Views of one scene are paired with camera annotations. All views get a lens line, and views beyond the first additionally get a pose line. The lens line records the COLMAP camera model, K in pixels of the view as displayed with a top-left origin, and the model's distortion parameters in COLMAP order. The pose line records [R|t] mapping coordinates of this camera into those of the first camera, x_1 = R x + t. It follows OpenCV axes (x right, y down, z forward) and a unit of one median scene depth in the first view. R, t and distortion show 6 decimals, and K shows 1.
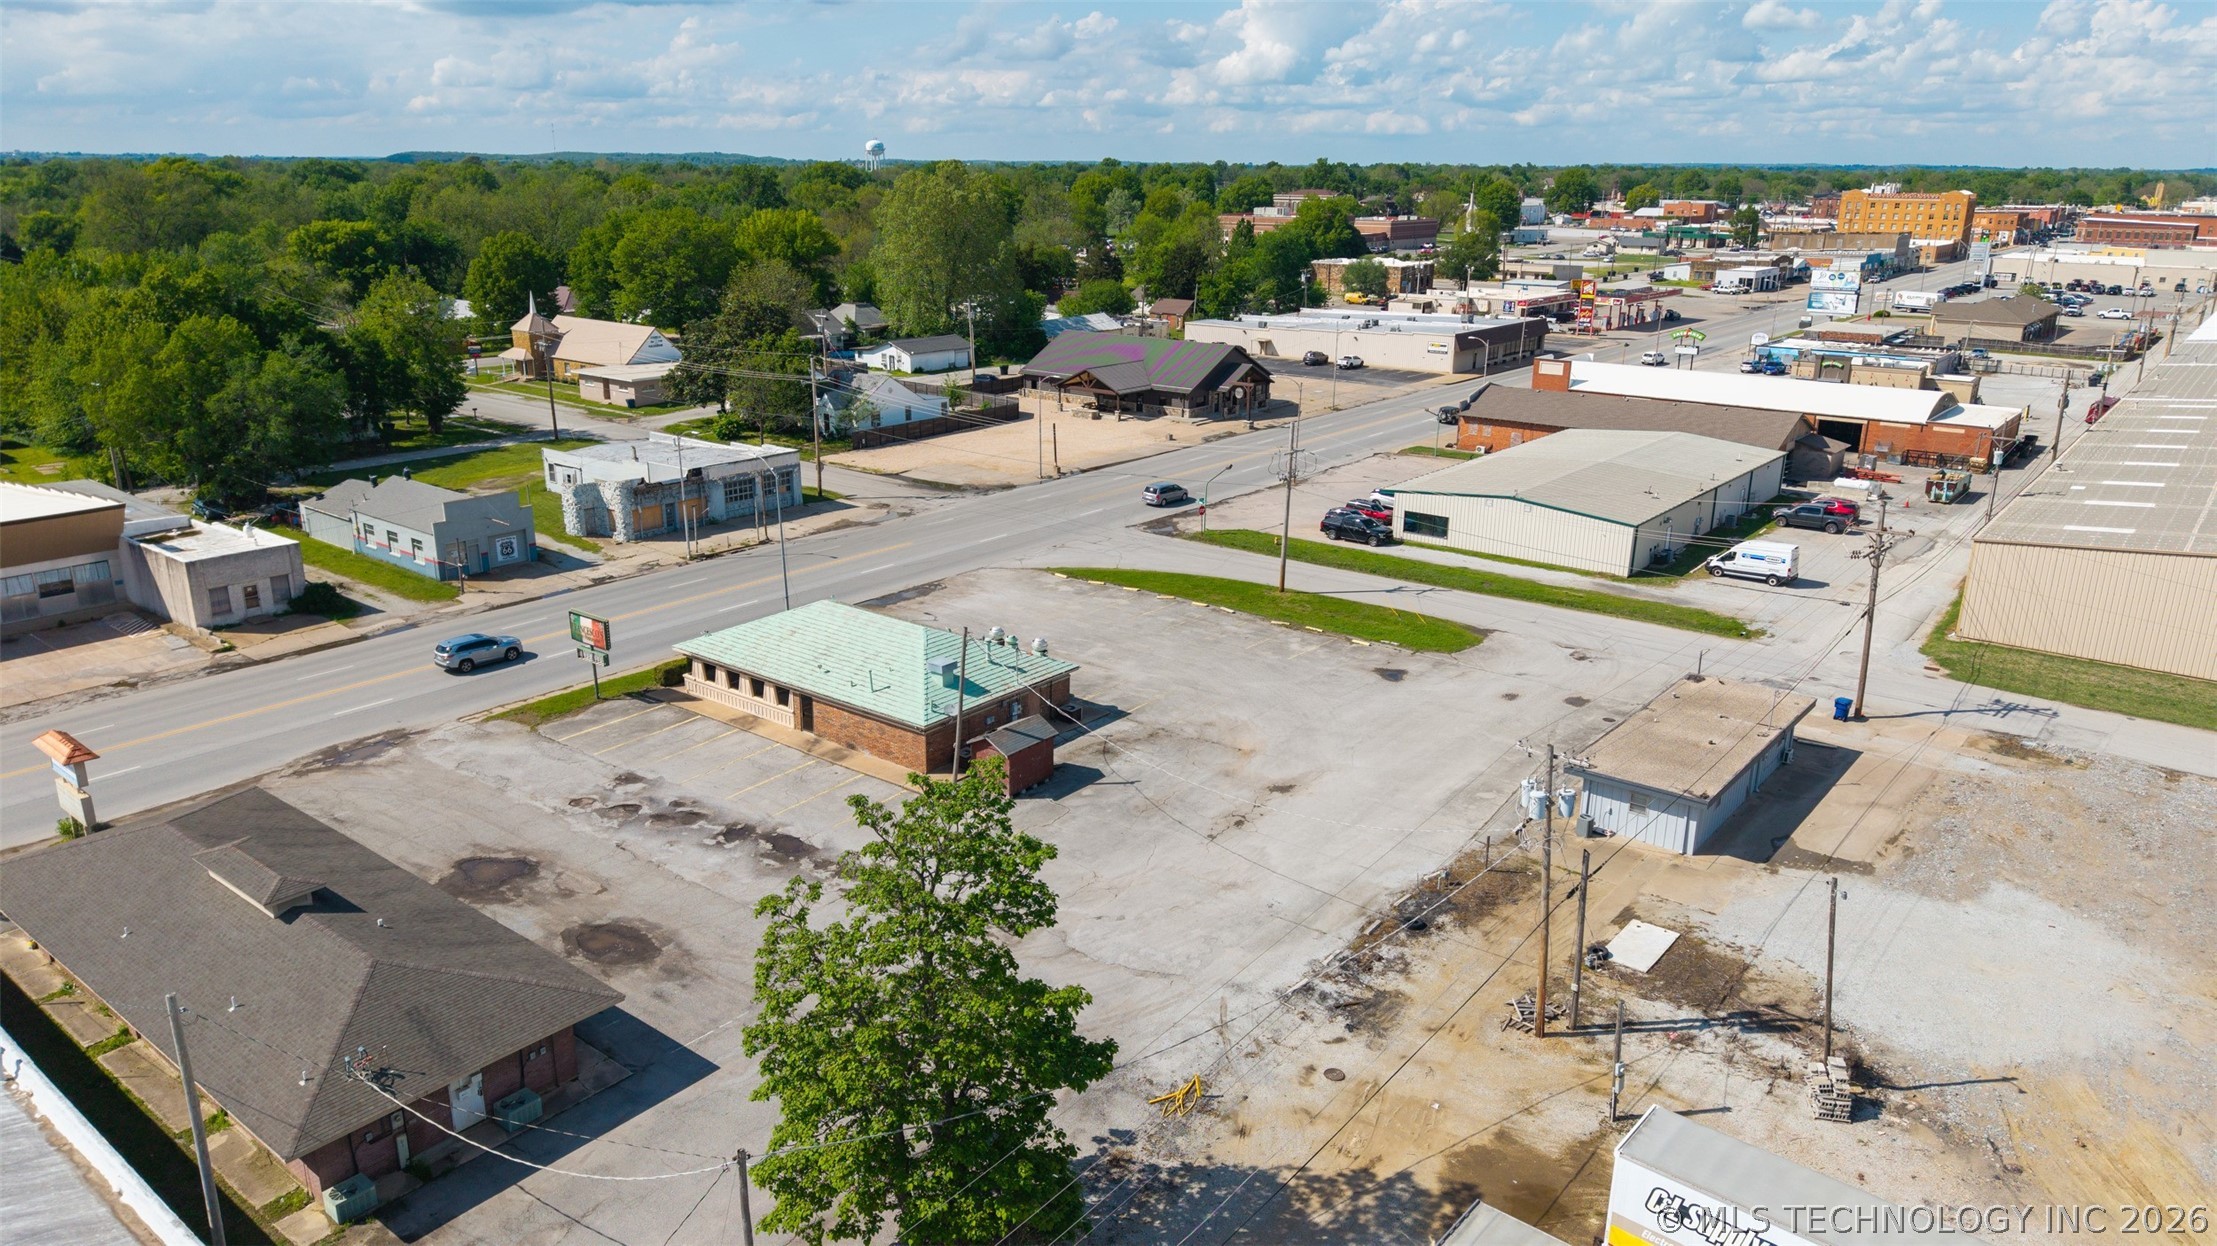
lens RADIAL K [[1472.8, 0, 1101.9], [0, 1472.8, 626.2], [0, 0, 1]] dist [0.078778, -0.109929]
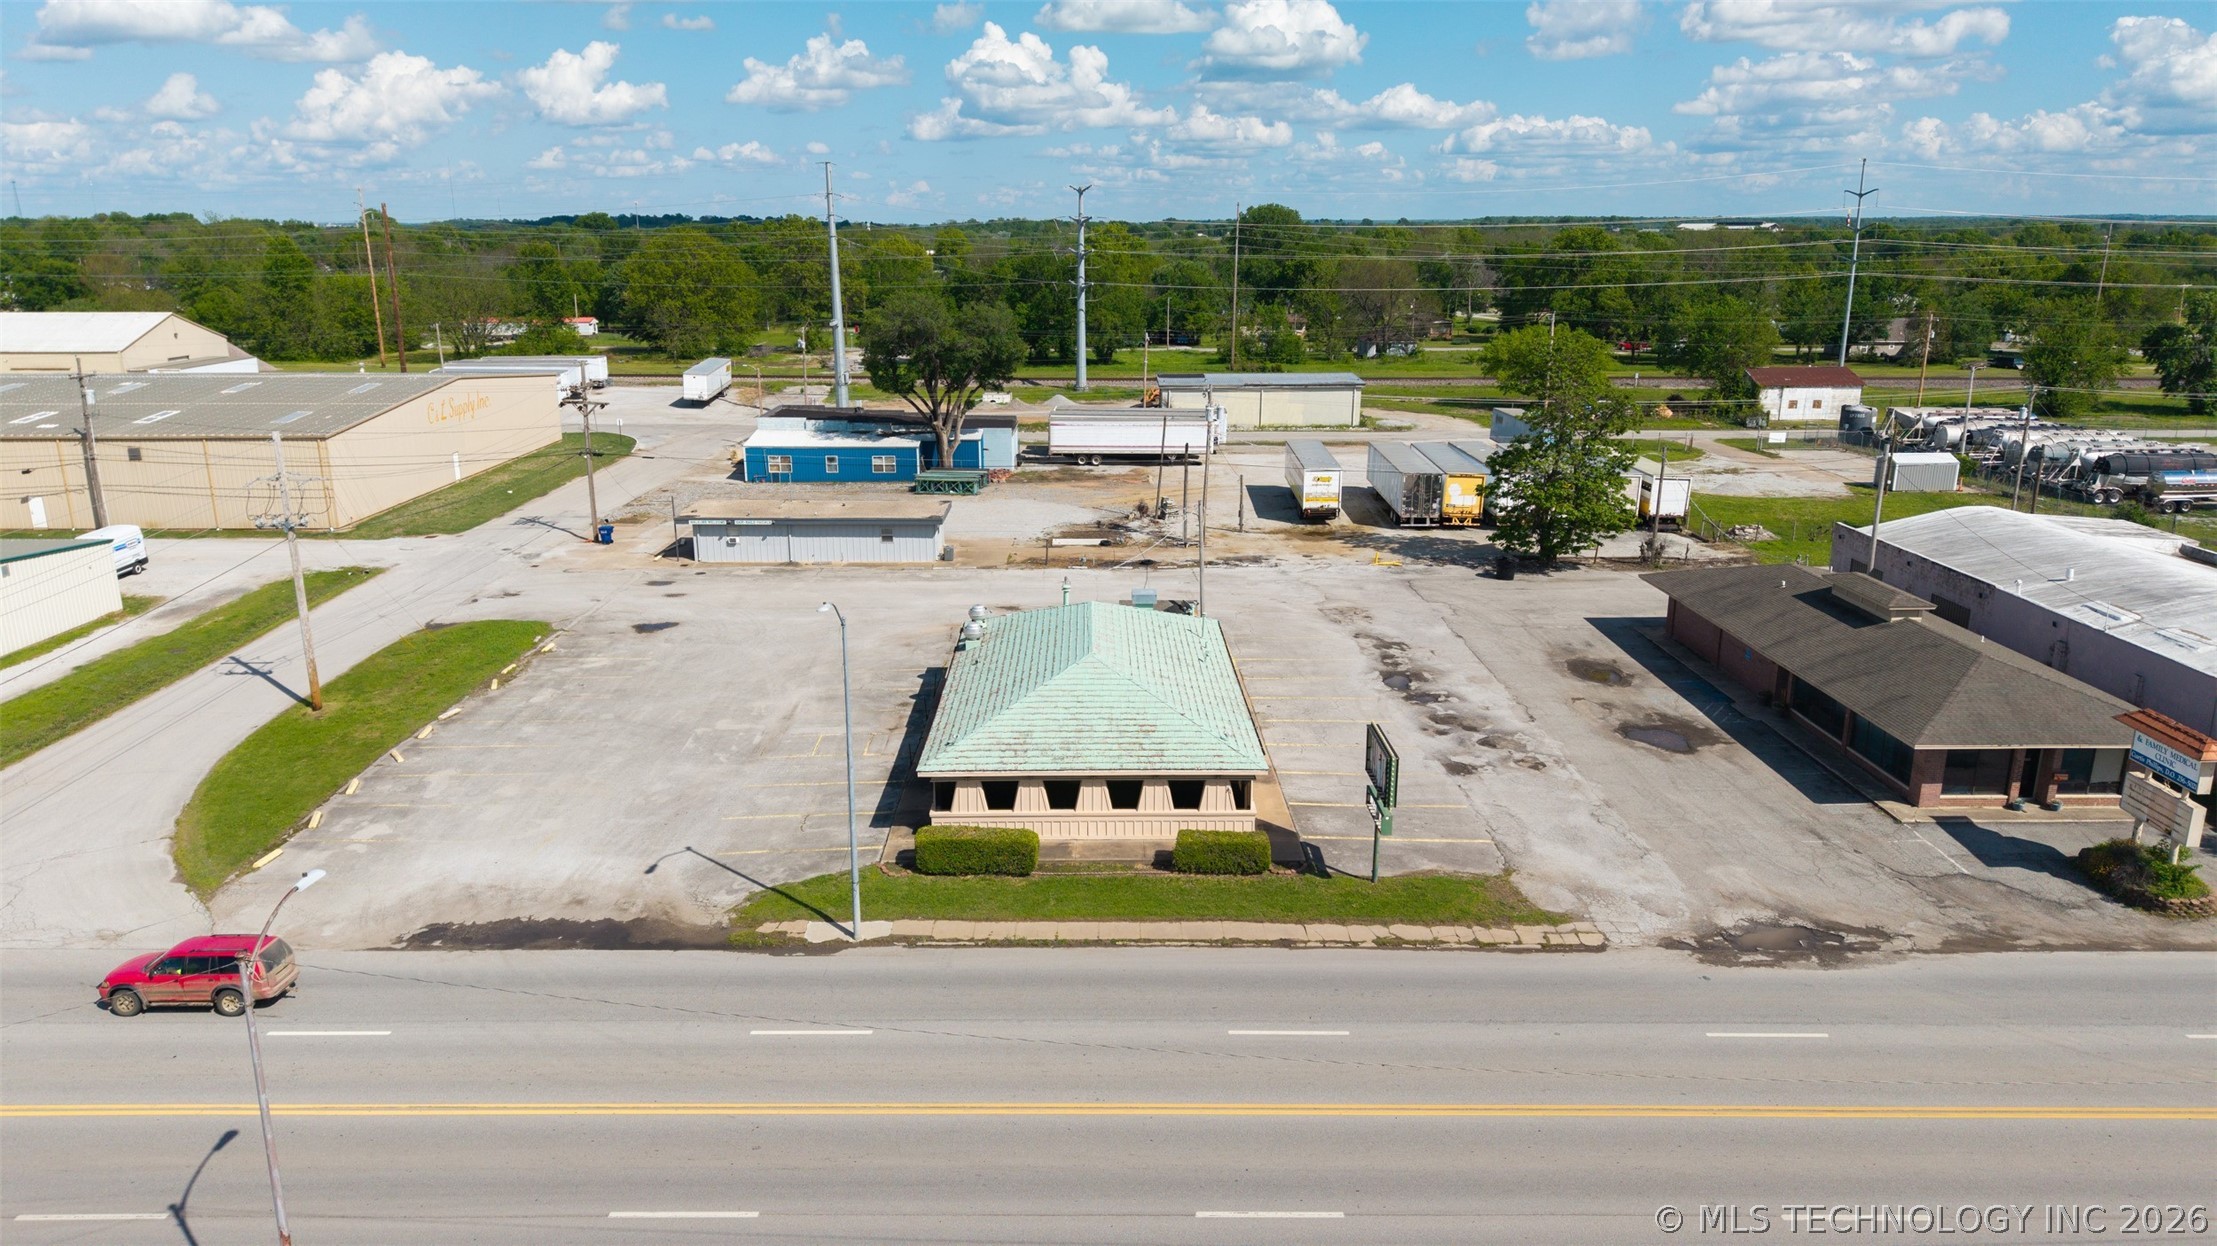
lens RADIAL K [[1485.9, 0, 1096.8], [0, 1485.9, 617.0], [0, 0, 1]] dist [0.018883, -0.015011]
pose [[-0.634214, -0.199452, 0.746989, -0.705313], [0.227796, 0.875062, 0.427054, -0.323683], [-0.738839, 0.441004, -0.509542, 1.375525]]
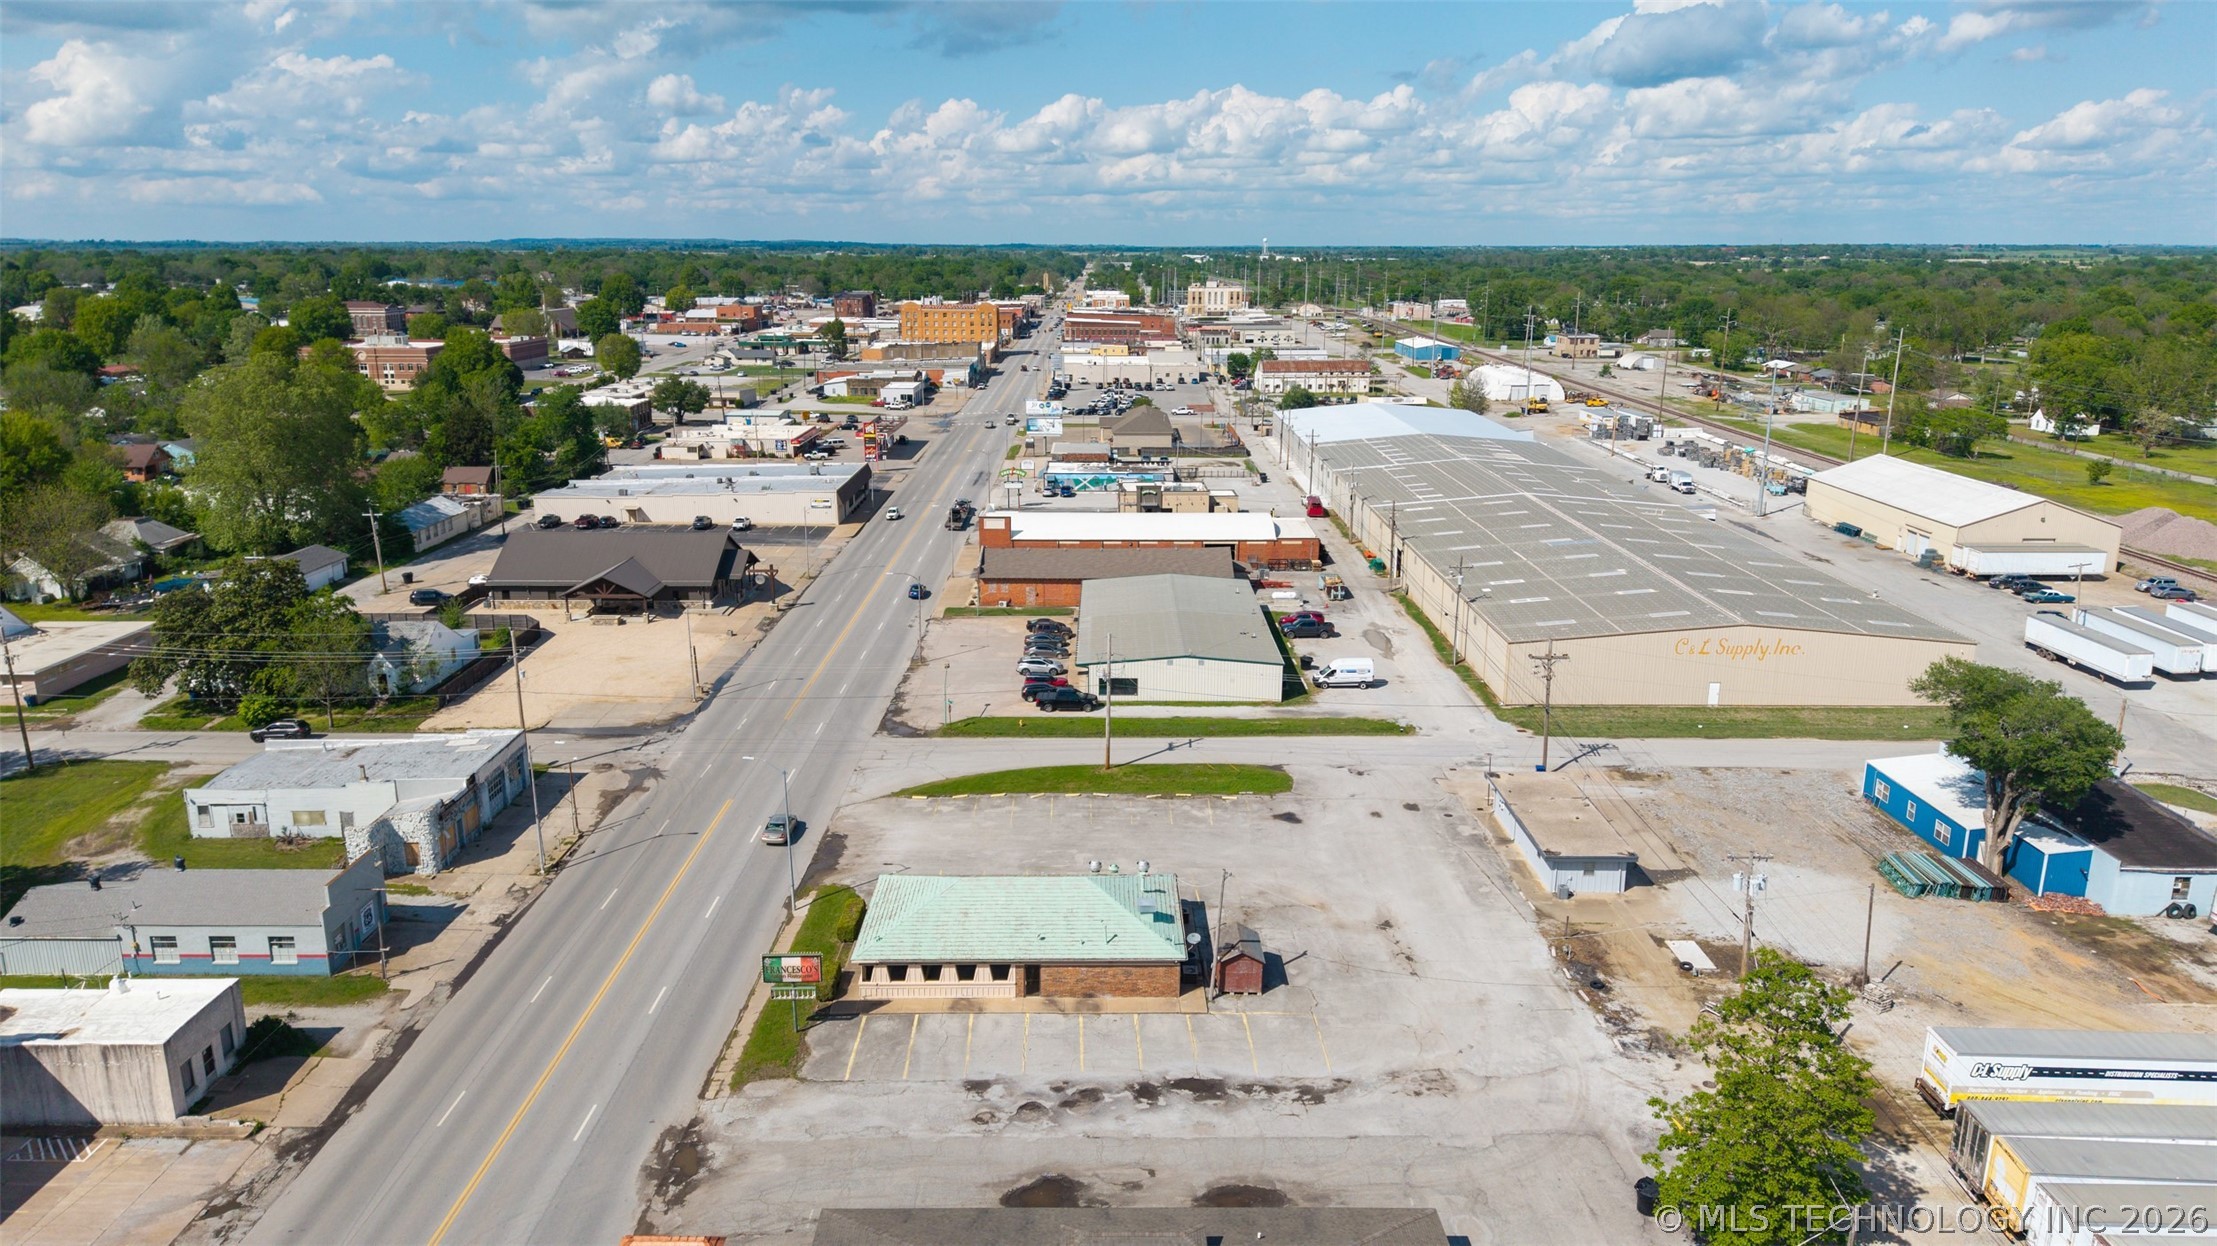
lens RADIAL K [[1472.8, 0, 1101.9], [0, 1472.8, 626.2], [0, 0, 1]] dist [0.078778, -0.109929]
pose [[0.776582, -0.162780, 0.608624, -0.779097], [0.189029, 0.981739, 0.021378, -0.215119], [-0.600989, 0.098445, 0.793171, 0.035730]]
